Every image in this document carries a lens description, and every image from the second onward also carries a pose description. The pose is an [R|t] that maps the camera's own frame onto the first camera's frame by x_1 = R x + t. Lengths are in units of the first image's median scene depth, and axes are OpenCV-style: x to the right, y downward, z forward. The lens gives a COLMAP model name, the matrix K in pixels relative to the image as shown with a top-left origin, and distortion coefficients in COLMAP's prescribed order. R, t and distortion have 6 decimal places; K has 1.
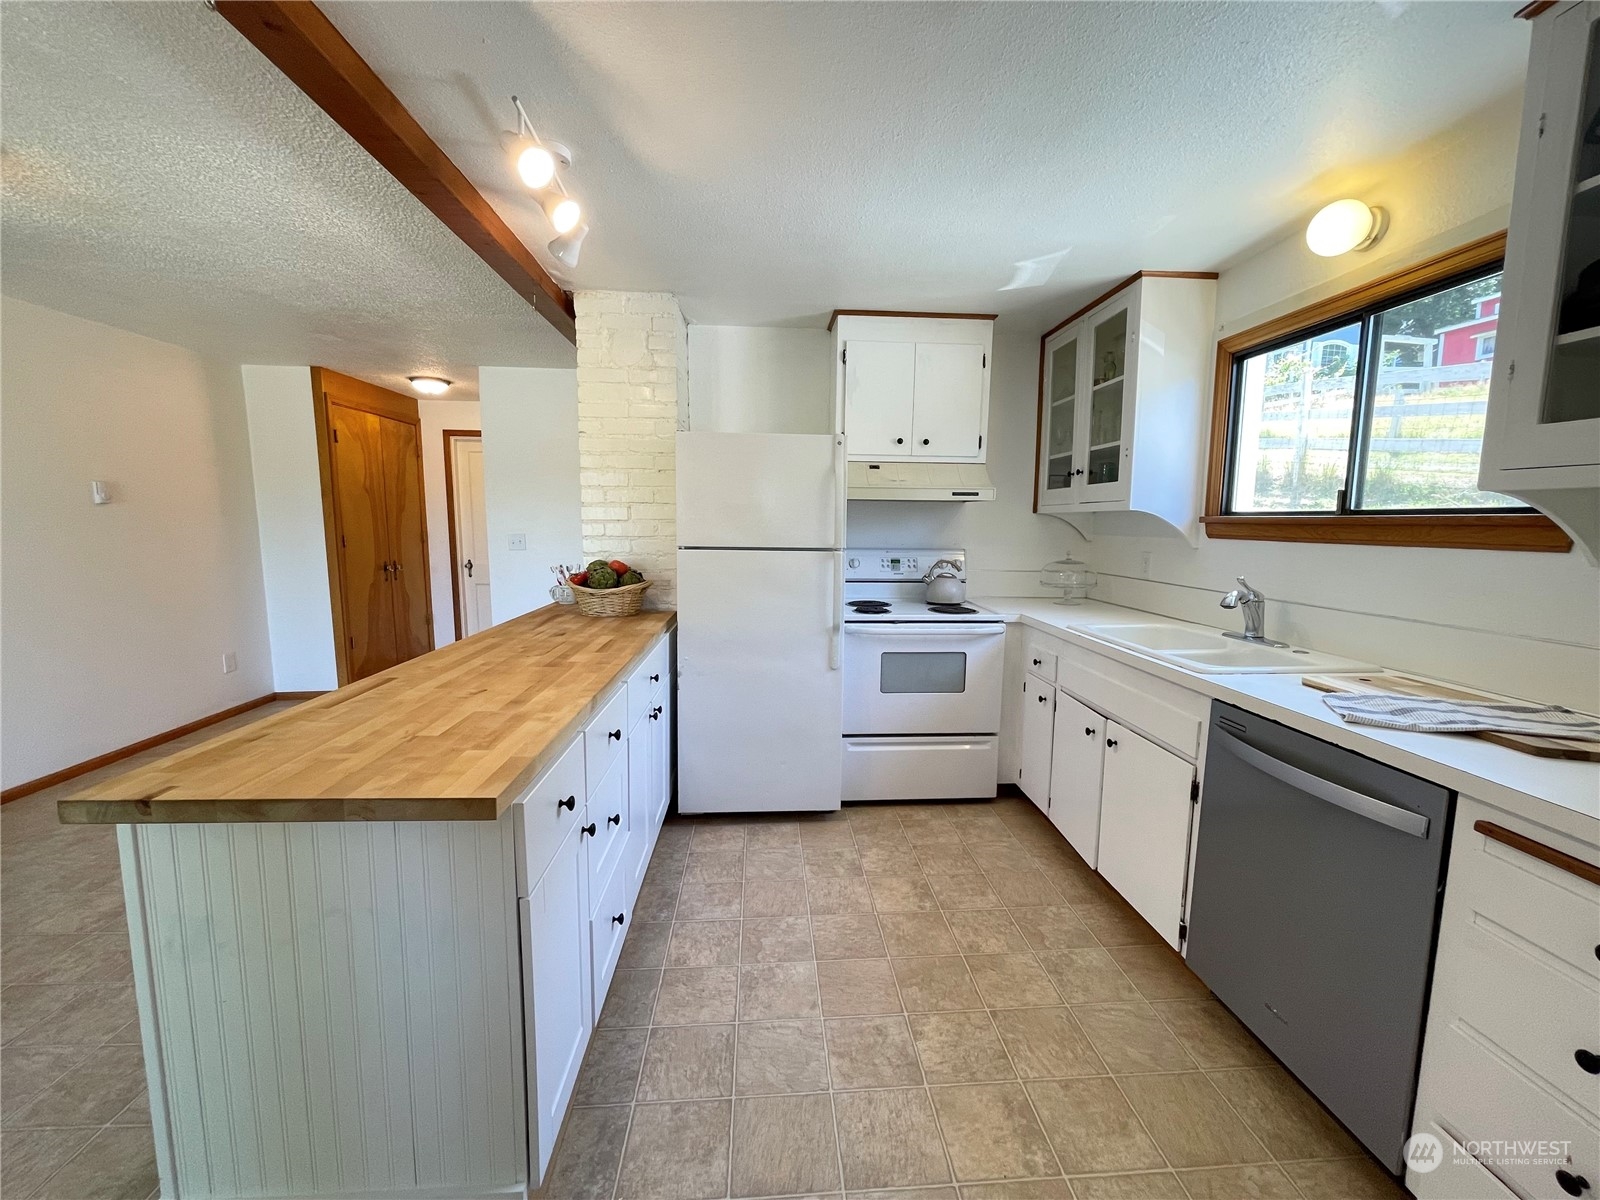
lens RADIAL K [[640.1, 0, 820.4], [0, 640.1, 594.8], [0, 0, 1]] dist [0.000834, 0.000111]
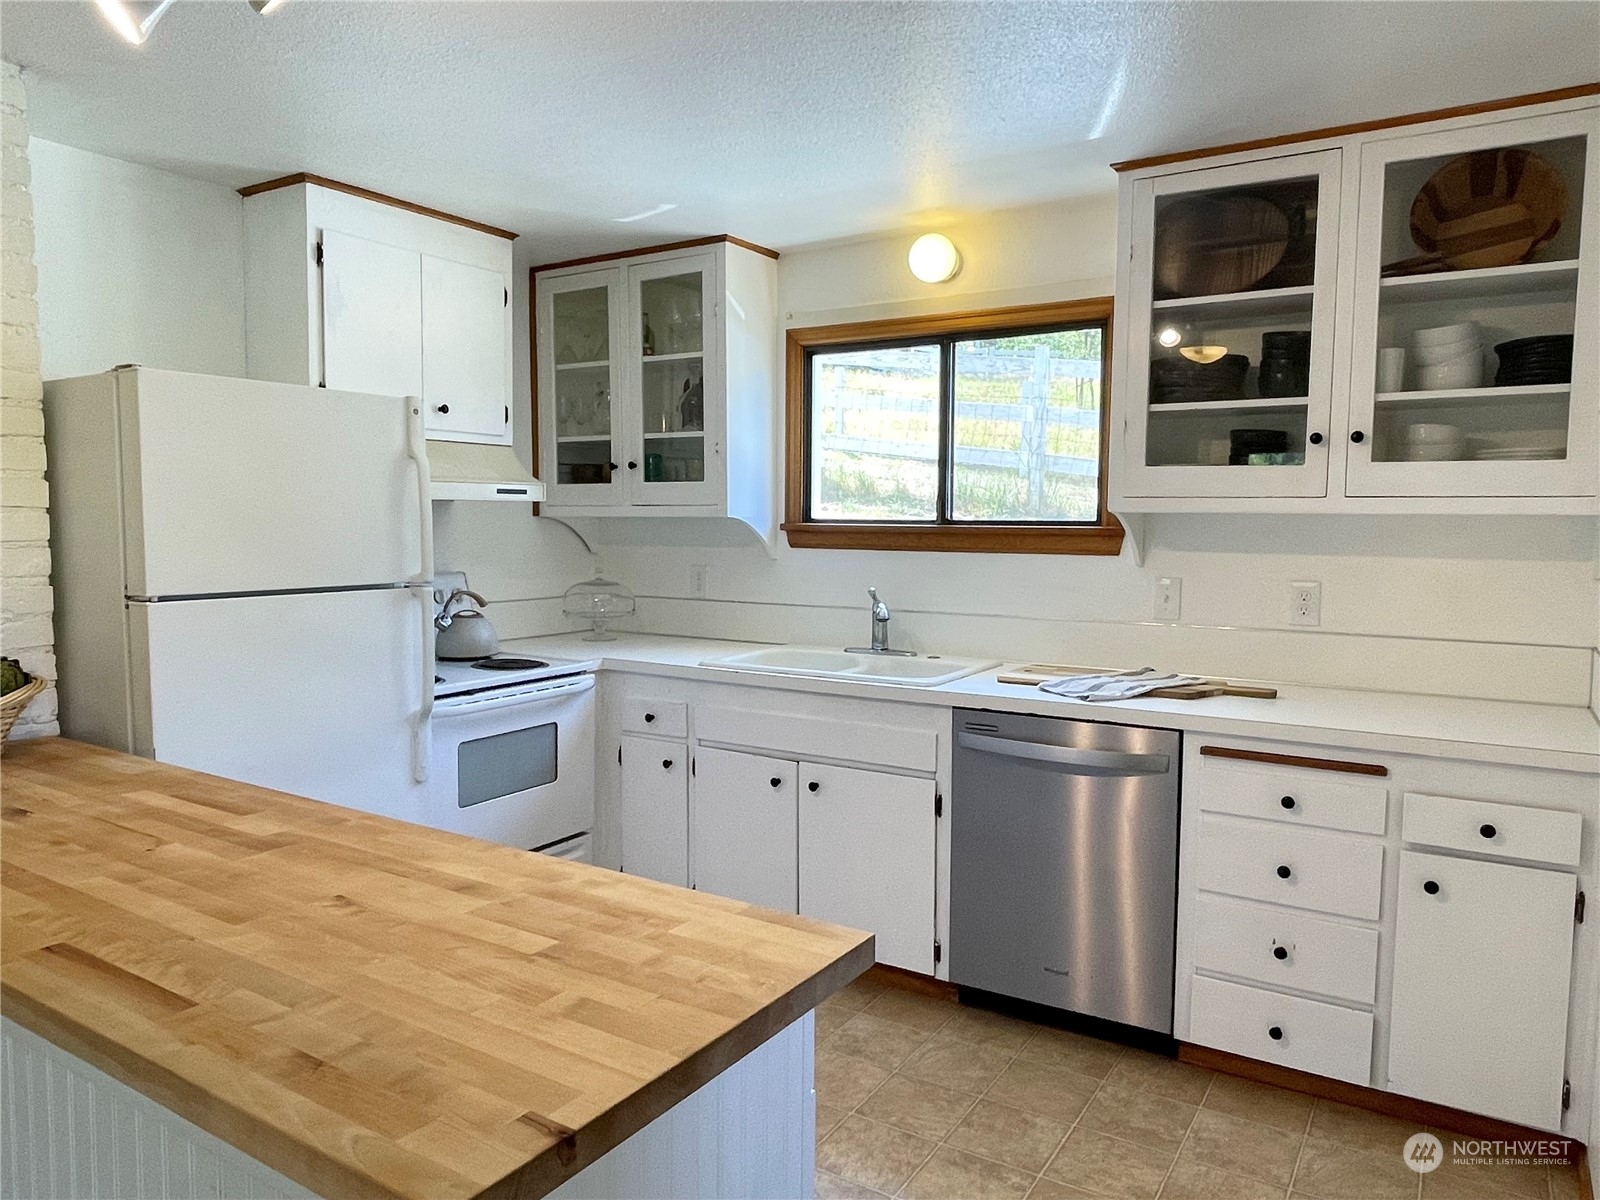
lens RADIAL K [[1060.2, 0, 786.8], [0, 1060.2, 597.4], [0, 0, 1]] dist [0.030275, -0.060437]
pose [[0.606218, -0.067598, 0.792421, -0.605200], [0.092511, 0.995611, 0.014159, -0.043076], [-0.789900, 0.064724, 0.609811, 0.112950]]
